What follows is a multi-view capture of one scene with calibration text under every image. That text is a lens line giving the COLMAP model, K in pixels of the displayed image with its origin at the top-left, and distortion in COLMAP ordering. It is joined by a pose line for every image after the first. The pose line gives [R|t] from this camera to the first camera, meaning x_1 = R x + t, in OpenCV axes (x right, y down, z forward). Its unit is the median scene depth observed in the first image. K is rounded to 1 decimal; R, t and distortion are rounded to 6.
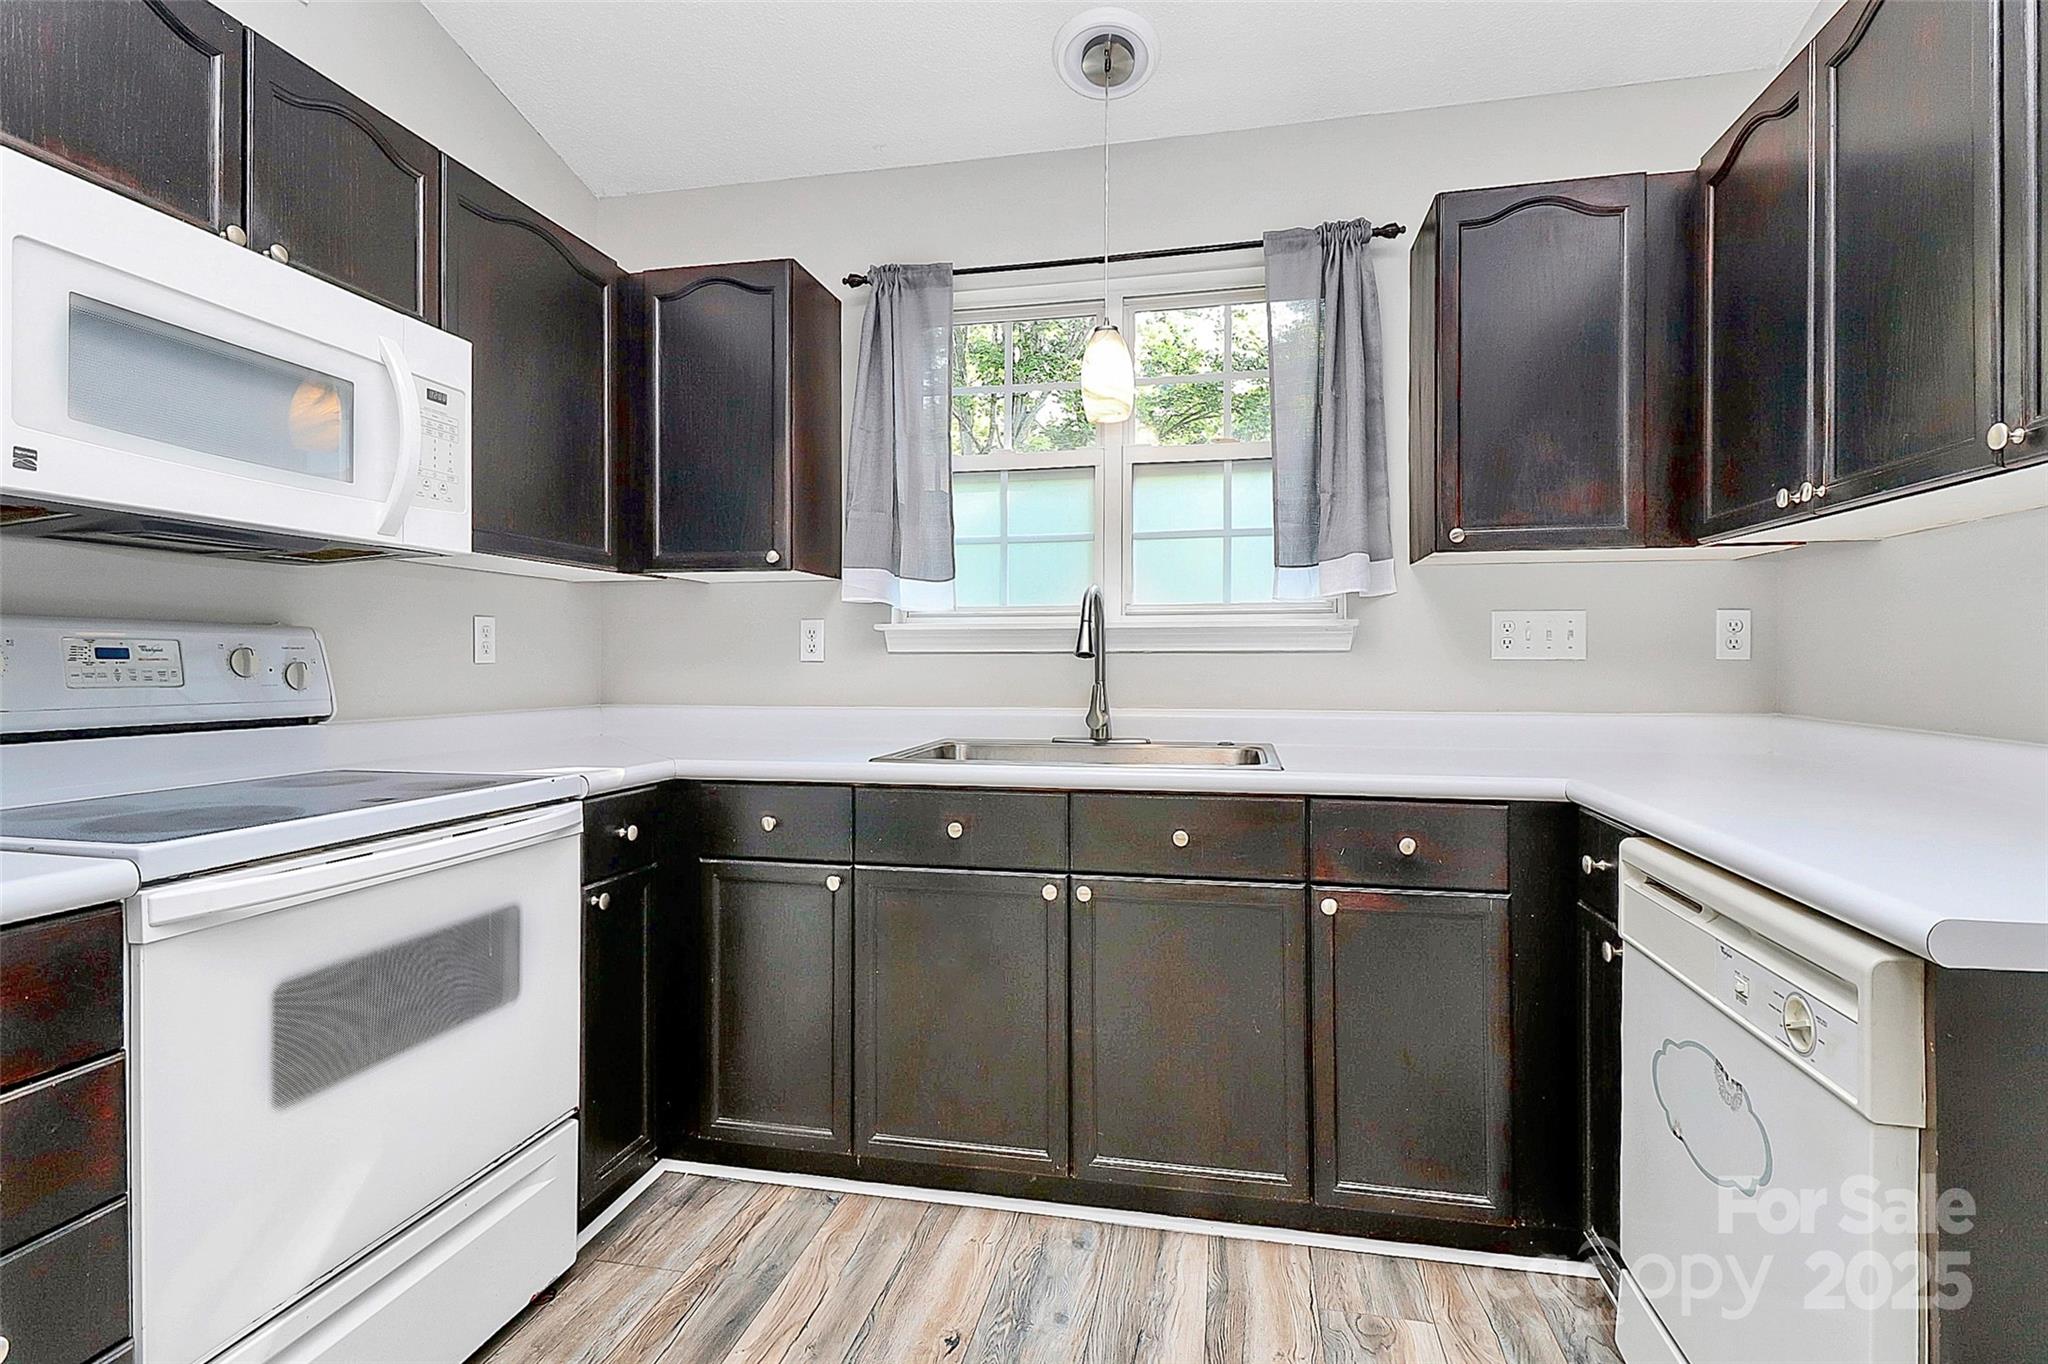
lens RADIAL K [[952.9, 0, 1012.0], [0, 952.9, 651.8], [0, 0, 1]] dist [-0.001183, -0.000584]
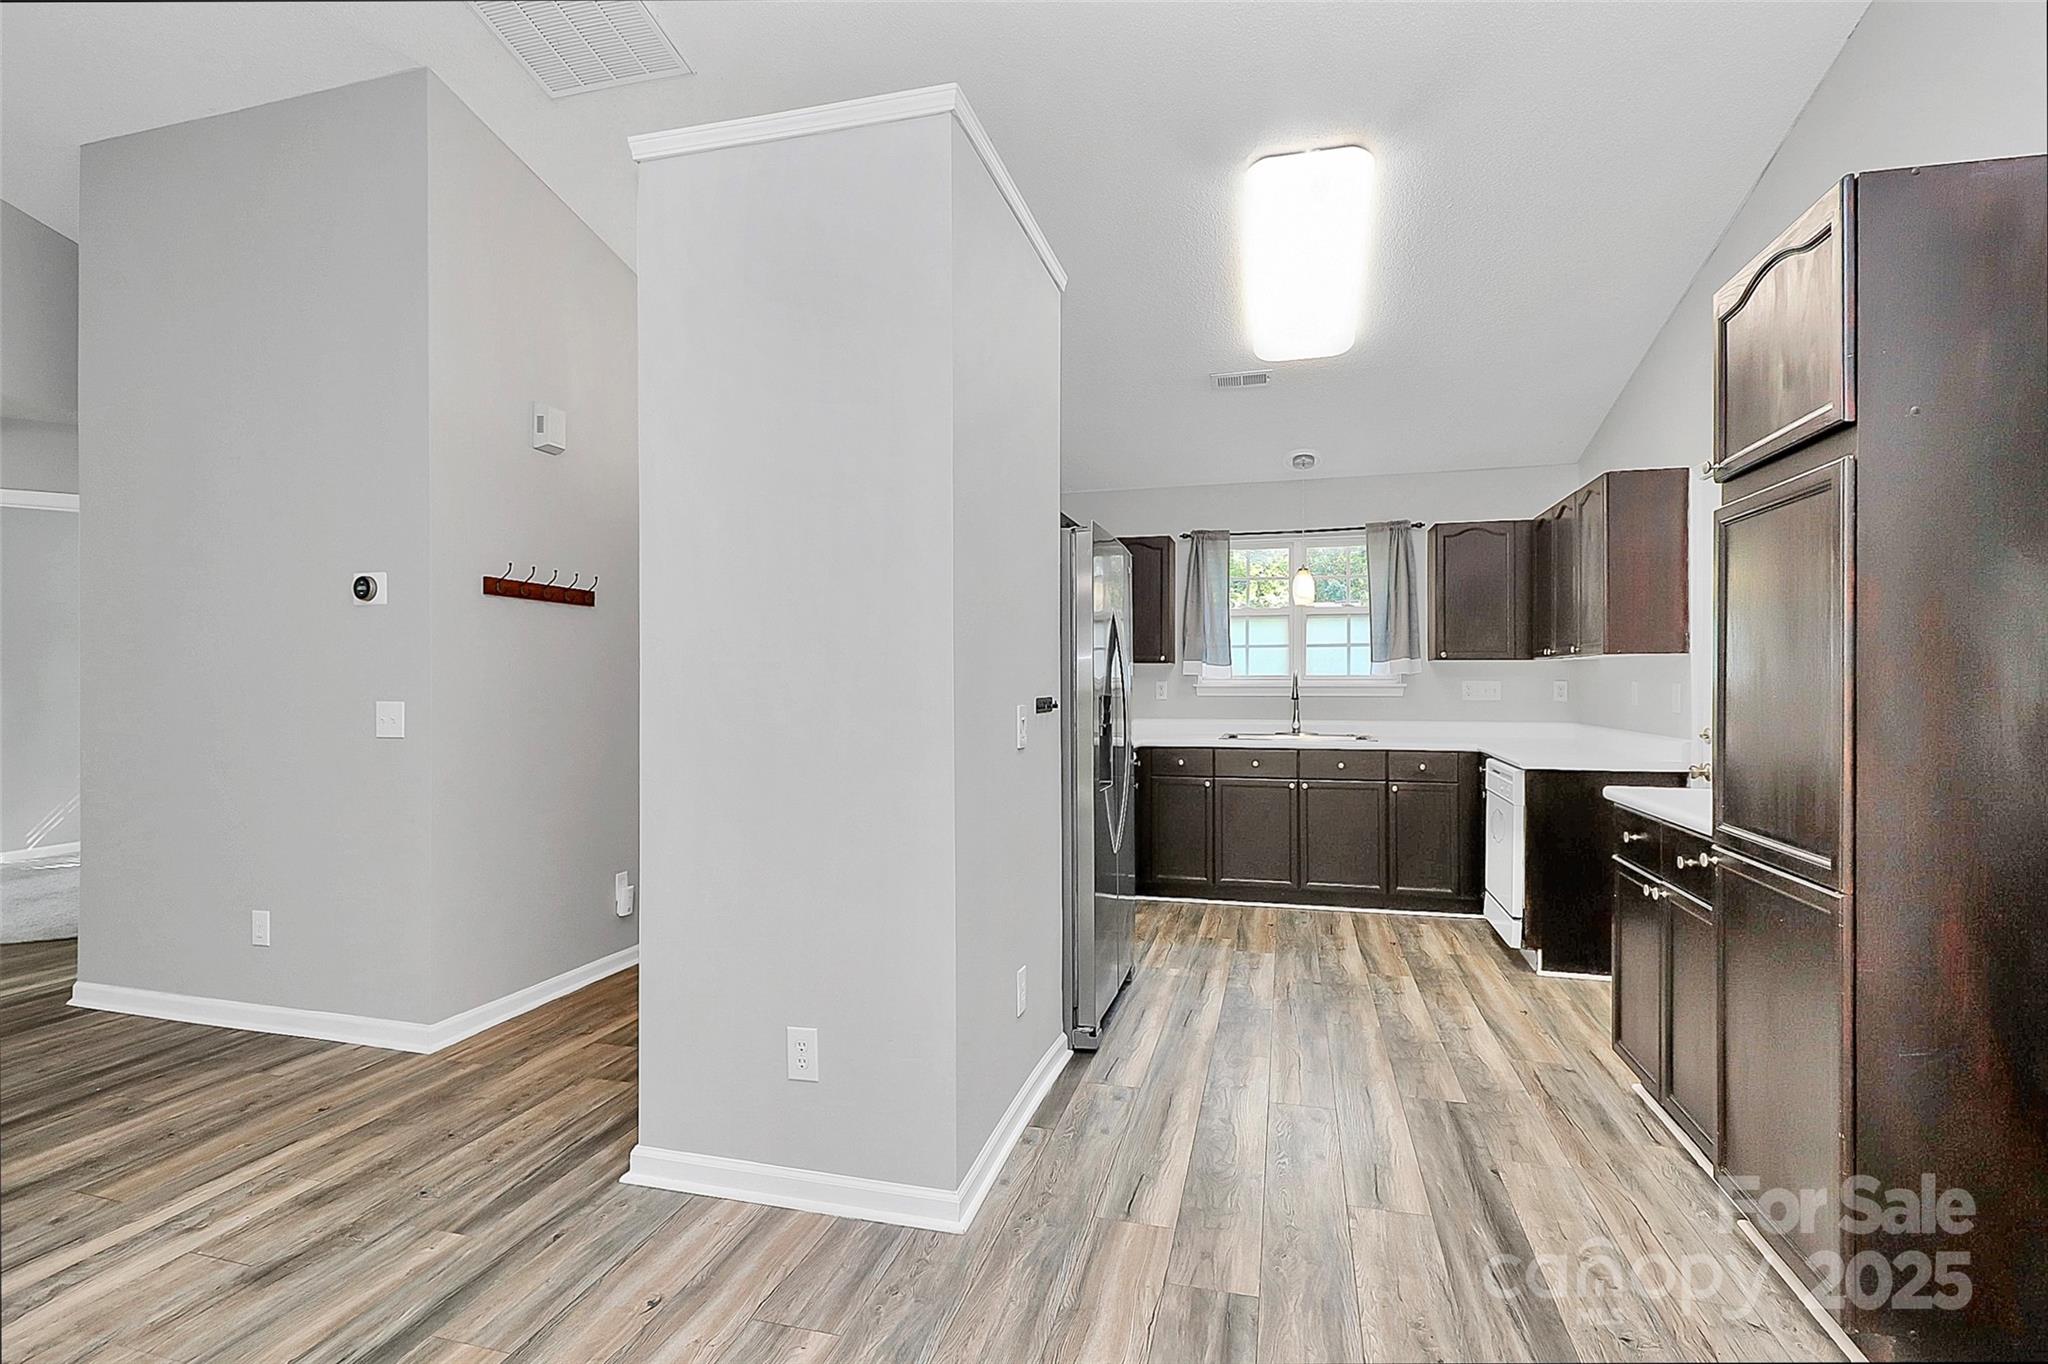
lens RADIAL K [[952.4, 0, 1025.9], [0, 952.4, 669.4], [0, 0, 1]] dist [0.000781, 0.000029]
pose [[0.999323, -0.001059, -0.036788, -0.602633], [0.001148, 0.999996, 0.002411, -0.088786], [0.036785, -0.002452, 0.999320, -1.711491]]
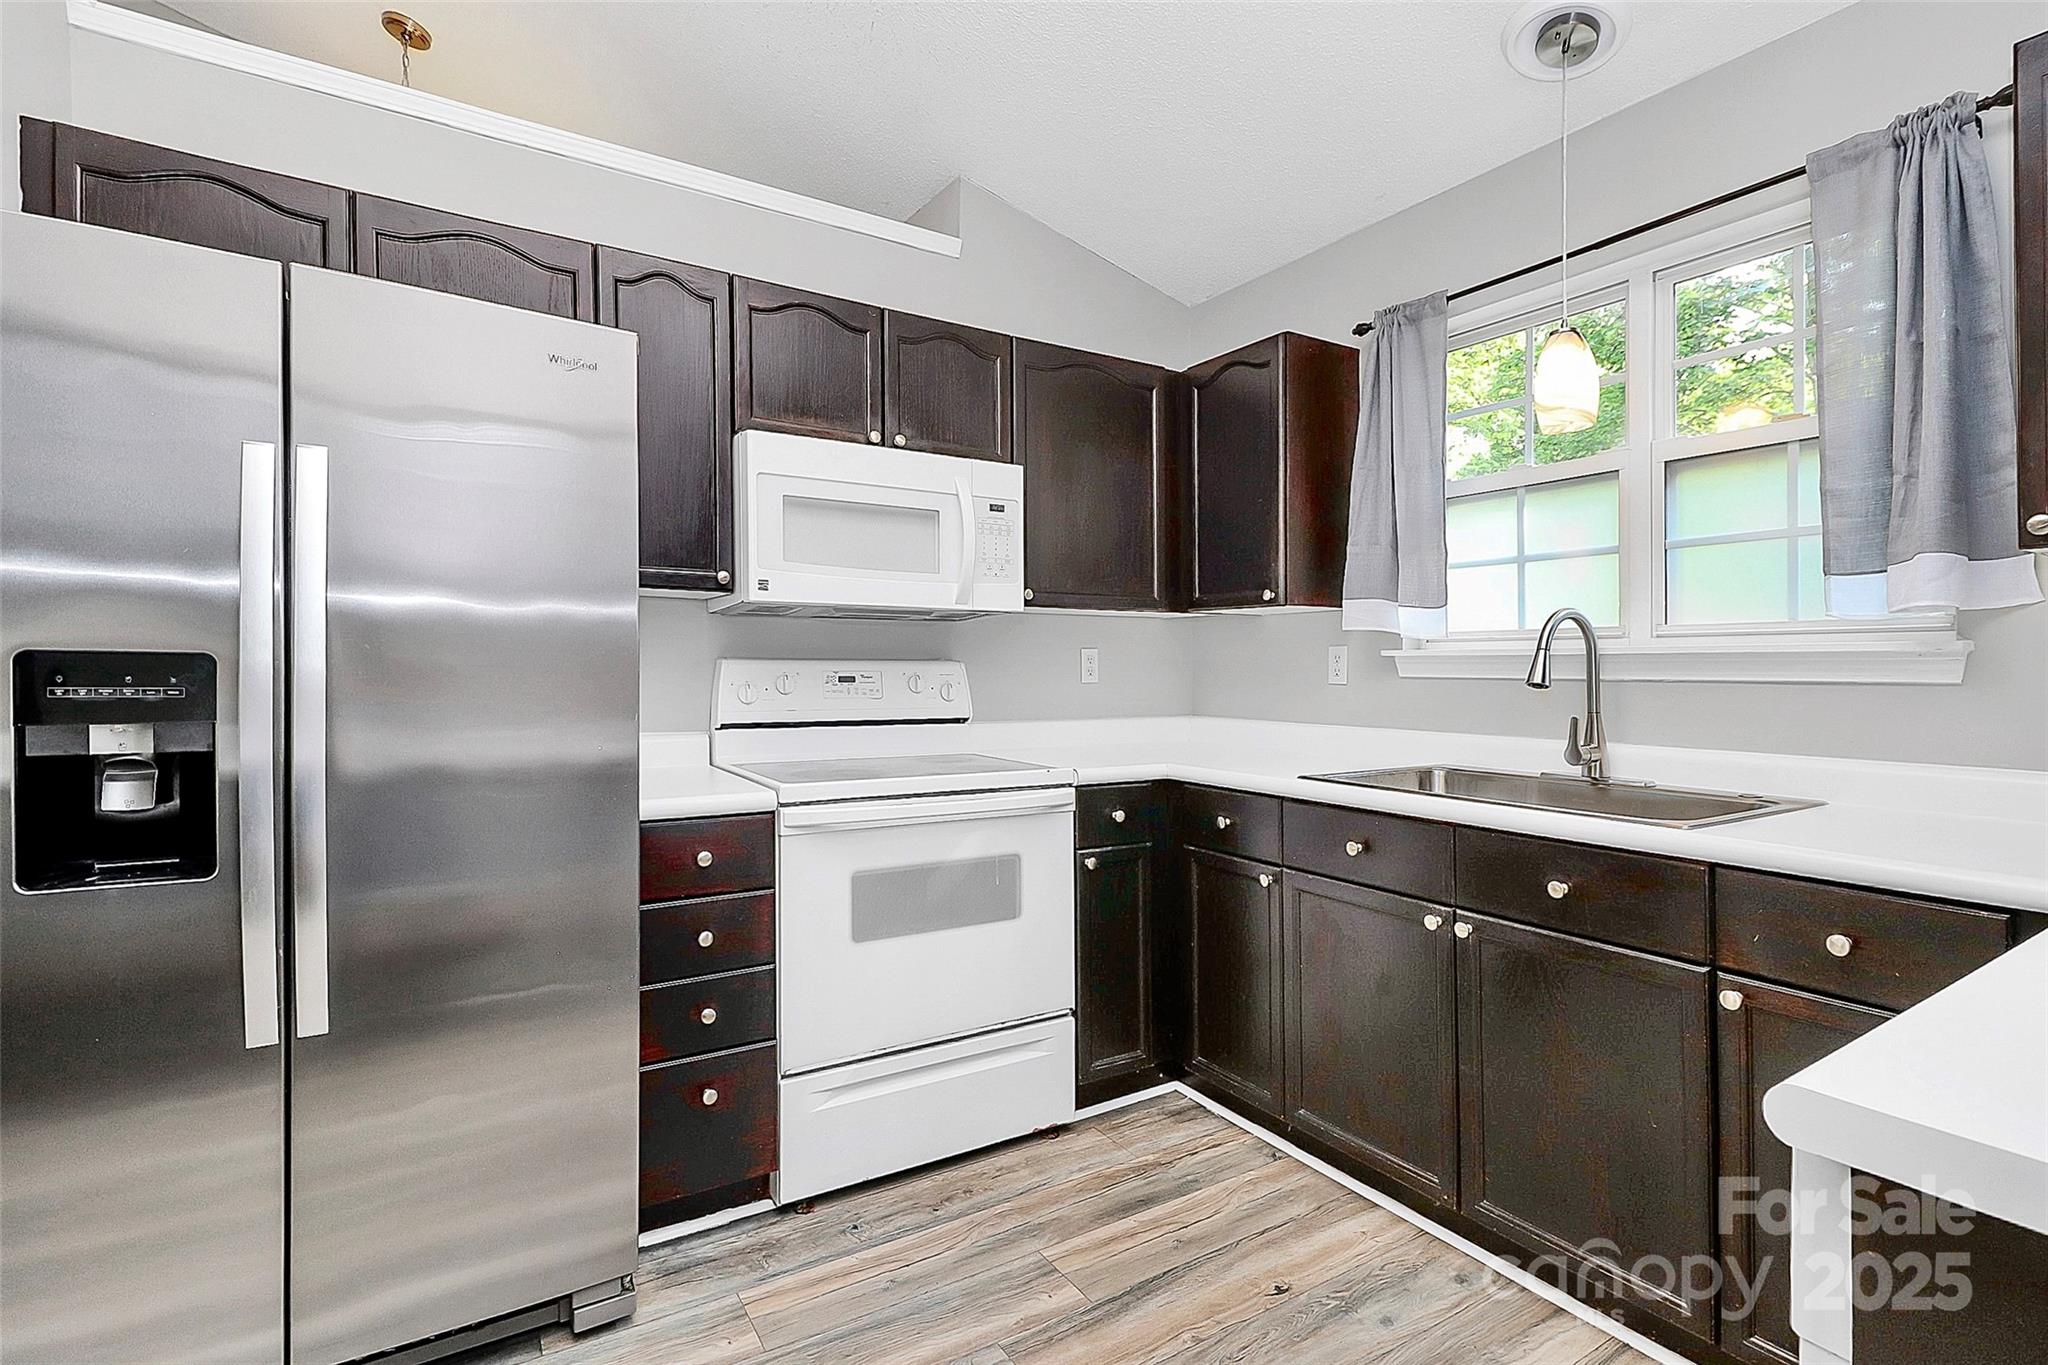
lens RADIAL K [[936.4, 0, 1067.3], [0, 936.4, 662.9], [0, 0, 1]] dist [-0.012547, -0.000650]
pose [[0.718965, 0.001107, -0.695045, 0.429242], [0.002237, 0.999990, 0.003907, -0.026102], [0.695042, -0.004363, 0.718955, 0.018868]]
